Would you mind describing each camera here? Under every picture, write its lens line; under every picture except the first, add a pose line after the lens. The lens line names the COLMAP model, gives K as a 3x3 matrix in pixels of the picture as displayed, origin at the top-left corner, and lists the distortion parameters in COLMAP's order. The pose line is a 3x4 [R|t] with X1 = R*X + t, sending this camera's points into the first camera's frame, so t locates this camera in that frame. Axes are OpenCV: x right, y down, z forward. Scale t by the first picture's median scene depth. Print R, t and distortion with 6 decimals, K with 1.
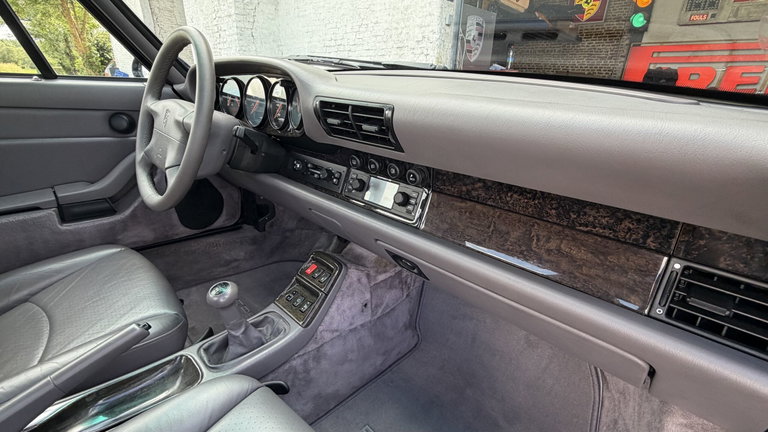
lens RADIAL K [[349.3, 0, 384.0], [0, 349.3, 216.0], [0, 0, 1]] dist [-0.001488, -0.000245]
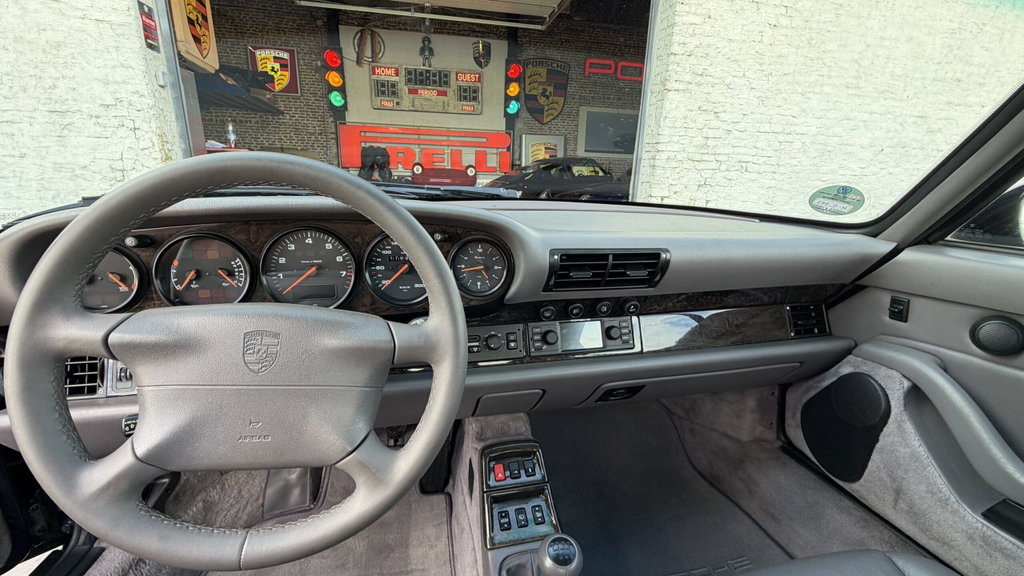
lens RADIAL K [[420.5, 0, 512.0], [0, 420.5, 288.0], [0, 0, 1]] dist [-0.002753, 0.000203]
pose [[0.532422, -0.243753, 0.810624, -0.814566], [0.293604, 0.951369, 0.093234, -0.286486], [-0.793929, 0.188363, 0.578097, 0.398834]]
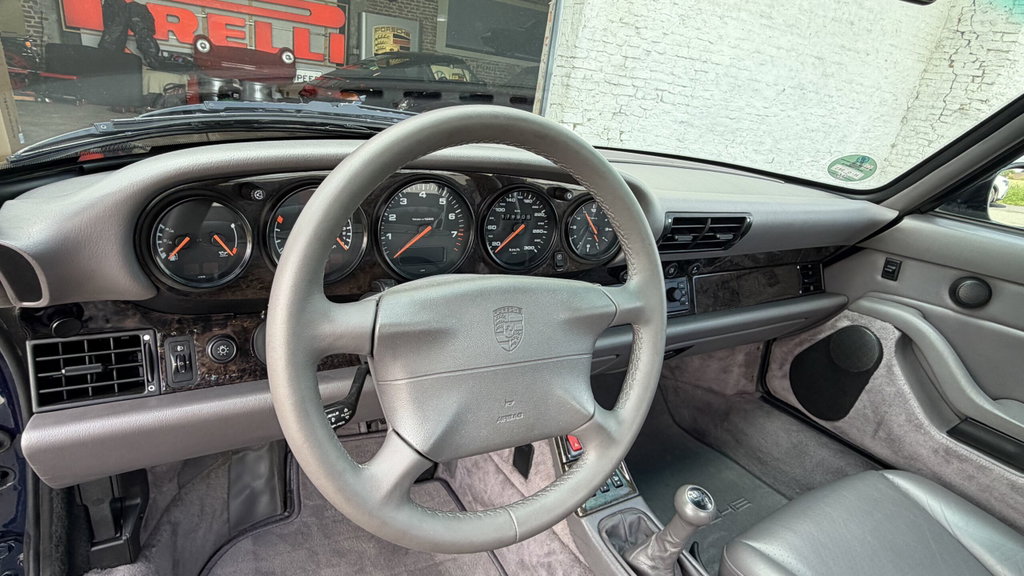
lens RADIAL K [[542.6, 0, 507.0], [0, 542.6, 292.0], [0, 0, 1]] dist [-0.002103, 0.000095]
pose [[0.261690, -0.345441, 0.901215, -1.088937], [0.232134, 0.928872, 0.288636, -0.450431], [-0.936820, 0.133669, 0.323265, 0.703398]]
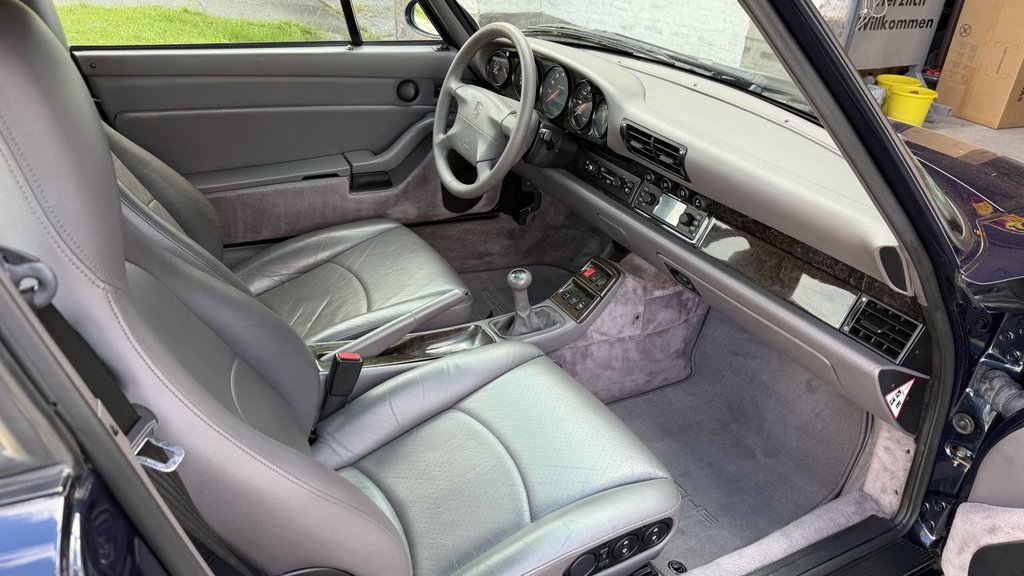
lens RADIAL K [[707.6, 0, 512.6], [0, 707.6, 290.7], [0, 0, 1]] dist [0.137137, -0.194309]
pose [[0.960041, 0.159917, -0.229671, 0.060124], [-0.129793, 0.981486, 0.140854, -0.057596], [0.247944, -0.105416, 0.963022, -1.046286]]
